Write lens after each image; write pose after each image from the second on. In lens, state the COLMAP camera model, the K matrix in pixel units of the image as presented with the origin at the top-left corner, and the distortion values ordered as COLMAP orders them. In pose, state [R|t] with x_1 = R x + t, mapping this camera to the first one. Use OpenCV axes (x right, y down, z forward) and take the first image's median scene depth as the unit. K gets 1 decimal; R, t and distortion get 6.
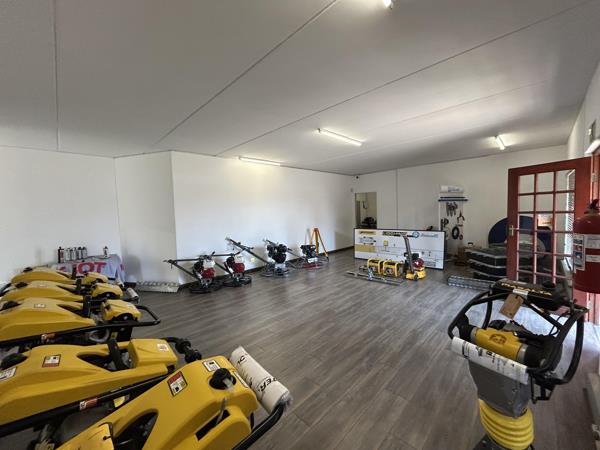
lens RADIAL K [[241.6, 0, 301.1], [0, 241.6, 225.7], [0, 0, 1]] dist [-0.012106, -0.001187]
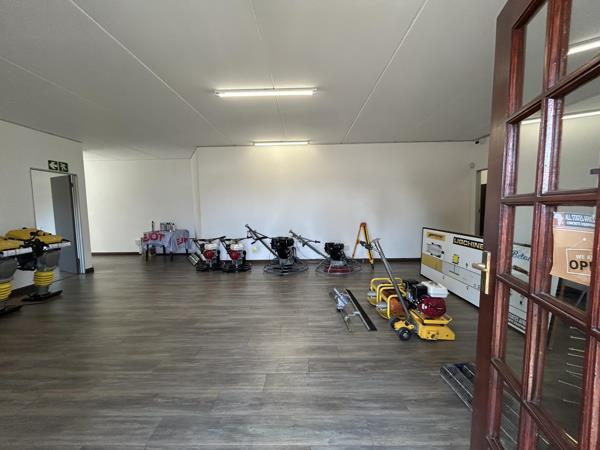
lens RADIAL K [[241.6, 0, 298.8], [0, 241.6, 223.6], [0, 0, 1]] dist [-0.012106, -0.001187]
pose [[0.705690, 0.073578, -0.704690, 0.642001], [-0.055550, 0.997277, 0.048499, -0.017973], [0.706340, 0.004920, 0.707856, 0.487533]]
